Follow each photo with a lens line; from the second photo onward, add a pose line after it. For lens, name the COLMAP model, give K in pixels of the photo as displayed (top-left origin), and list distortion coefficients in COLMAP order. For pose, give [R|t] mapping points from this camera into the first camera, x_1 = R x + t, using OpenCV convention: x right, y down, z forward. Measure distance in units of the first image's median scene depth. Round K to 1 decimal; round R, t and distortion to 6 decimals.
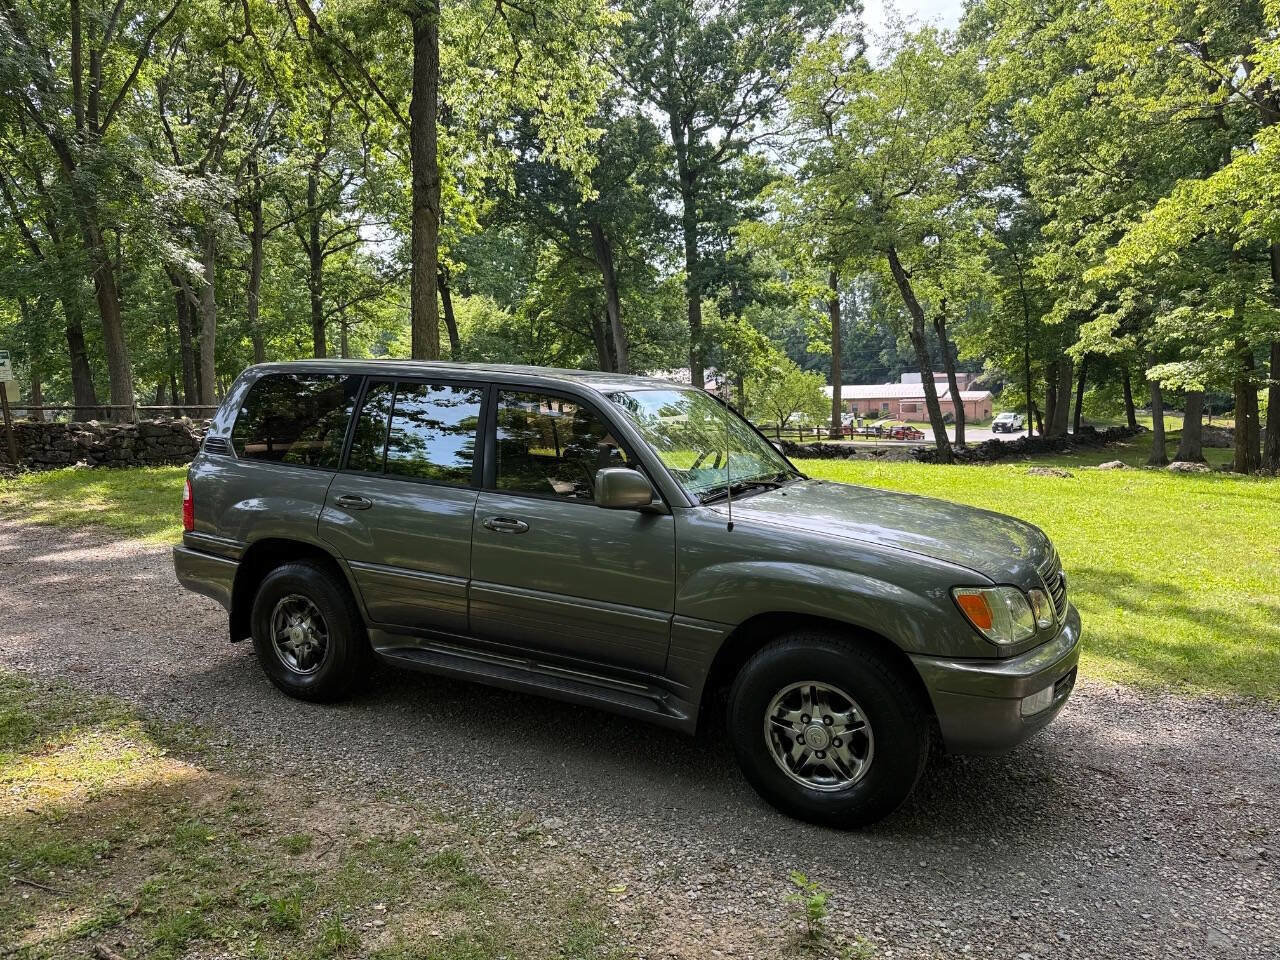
lens RADIAL K [[1006.8, 0, 653.8], [0, 1006.8, 504.7], [0, 0, 1]] dist [0.081470, -0.065043]
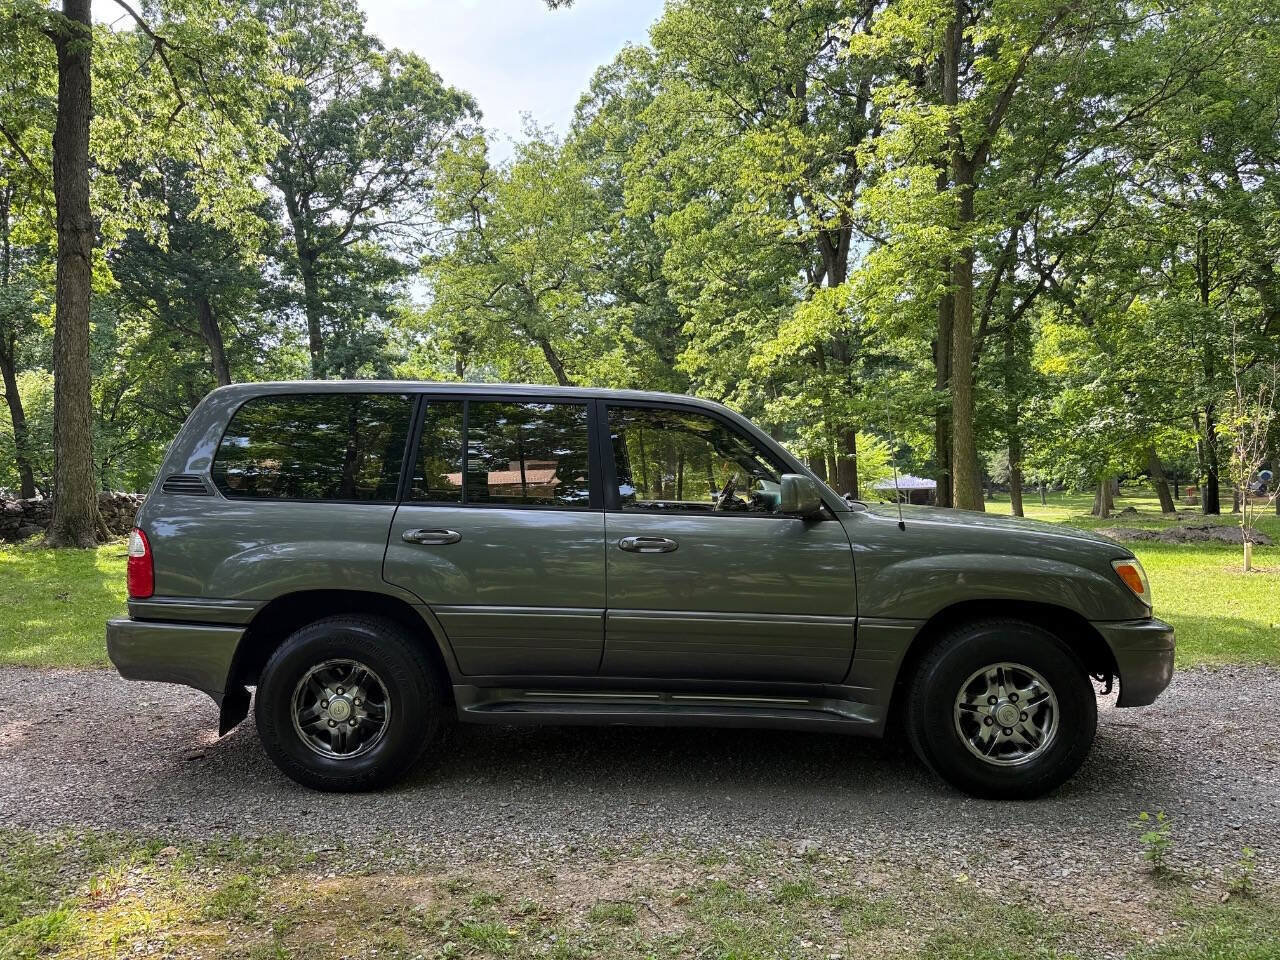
lens RADIAL K [[993.1, 0, 702.6], [0, 993.1, 480.5], [0, 0, 1]] dist [0.018396, -0.002122]
pose [[0.880467, -0.020602, 0.473659, -0.133772], [0.076406, 0.992162, -0.098874, 0.013721], [-0.467909, 0.123245, 0.875141, 0.043229]]
